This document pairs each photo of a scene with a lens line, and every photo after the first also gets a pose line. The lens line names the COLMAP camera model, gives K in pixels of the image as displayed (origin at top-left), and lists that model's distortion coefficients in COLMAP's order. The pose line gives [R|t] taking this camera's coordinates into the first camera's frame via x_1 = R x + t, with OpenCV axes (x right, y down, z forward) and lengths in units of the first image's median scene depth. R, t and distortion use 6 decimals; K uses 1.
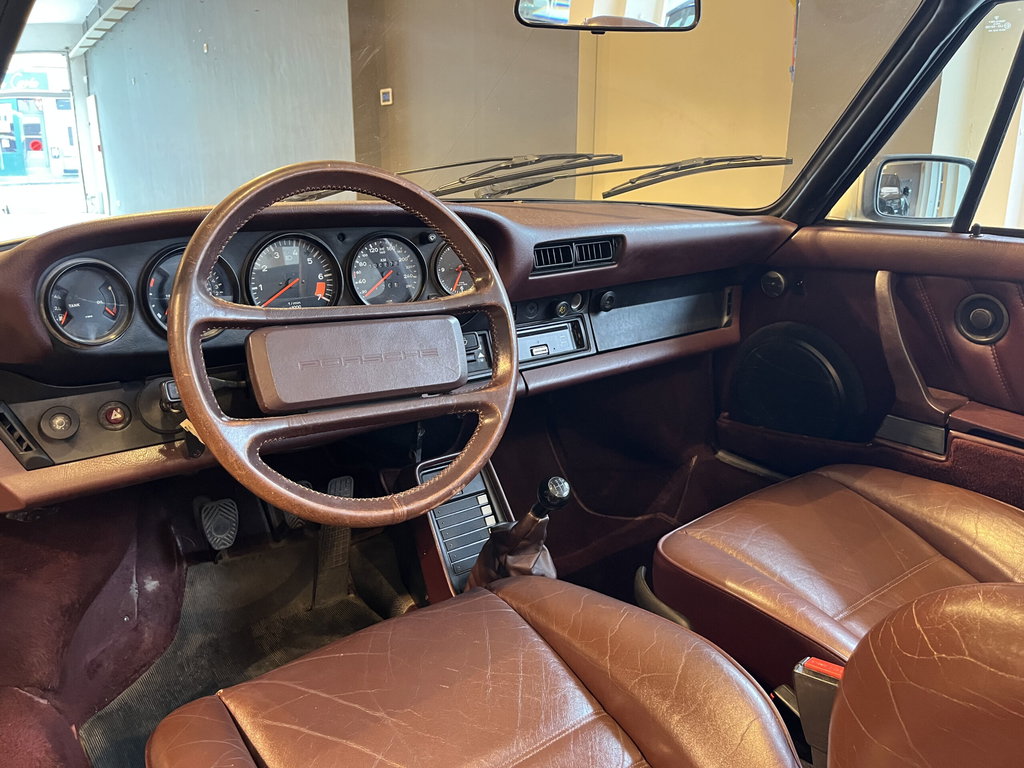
lens RADIAL K [[783.7, 0, 508.1], [0, 783.7, 385.7], [0, 0, 1]] dist [0.031481, -0.061944]
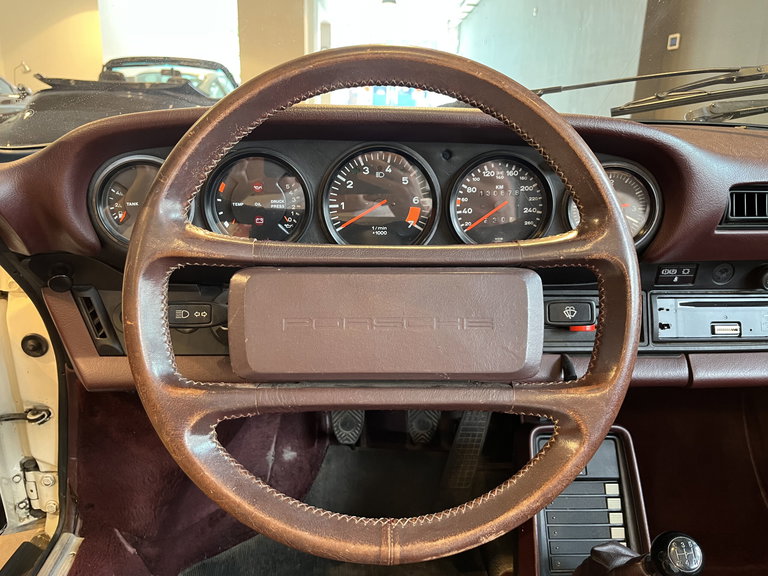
lens RADIAL K [[587.8, 0, 378.3], [0, 587.8, 282.0], [0, 0, 1]] dist [0.031481, -0.061944]
pose [[0.819340, 0.179922, -0.544344, 0.074081], [-0.172013, 0.982884, 0.065962, -0.076161], [0.546895, 0.039589, 0.836265, 0.397724]]
